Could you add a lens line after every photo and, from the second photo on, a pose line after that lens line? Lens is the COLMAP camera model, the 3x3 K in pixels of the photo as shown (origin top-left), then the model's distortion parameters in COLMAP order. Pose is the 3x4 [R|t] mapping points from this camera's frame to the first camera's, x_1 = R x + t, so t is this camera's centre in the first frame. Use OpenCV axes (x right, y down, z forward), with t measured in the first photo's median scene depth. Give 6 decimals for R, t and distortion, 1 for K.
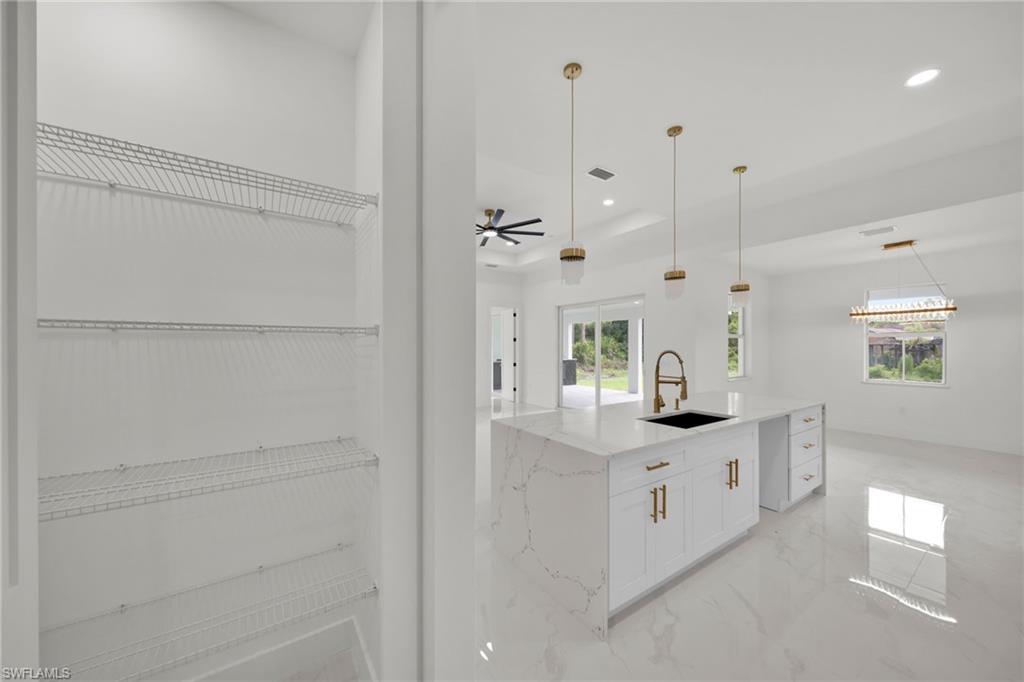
lens RADIAL K [[361.0, 0, 508.5], [0, 361.0, 347.8], [0, 0, 1]] dist [0.001459, -0.000164]
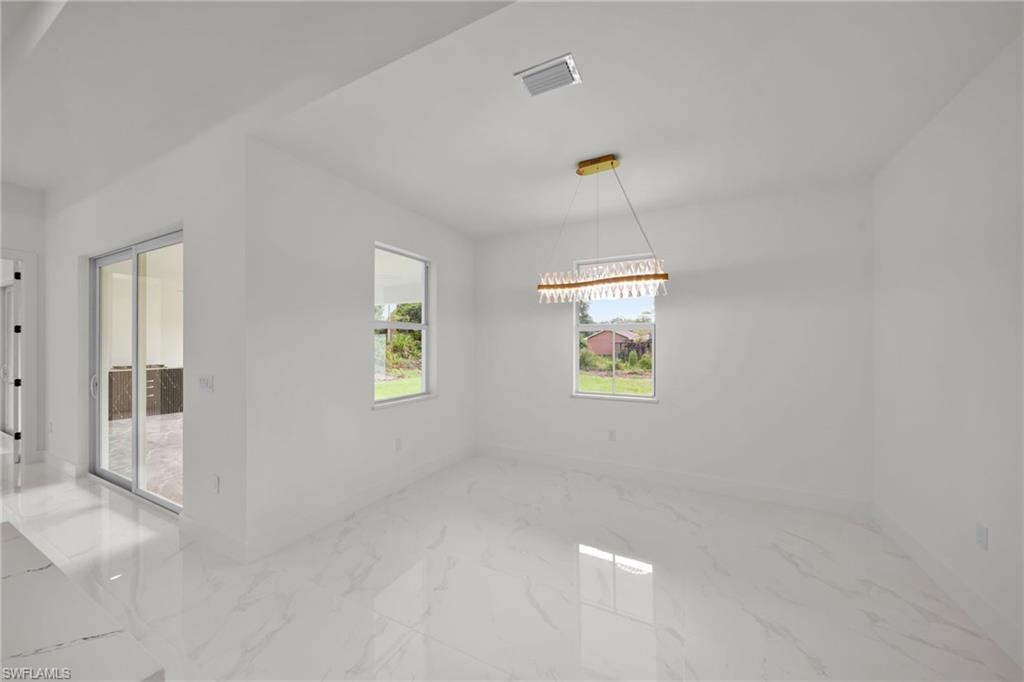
lens RADIAL K [[361.0, 0, 508.5], [0, 361.0, 347.8], [0, 0, 1]] dist [0.001459, -0.000164]
pose [[0.879840, -0.004843, 0.475245, 0.351702], [0.002127, 0.999978, 0.006254, -0.000266], [-0.475265, -0.004492, 0.879831, 0.291140]]
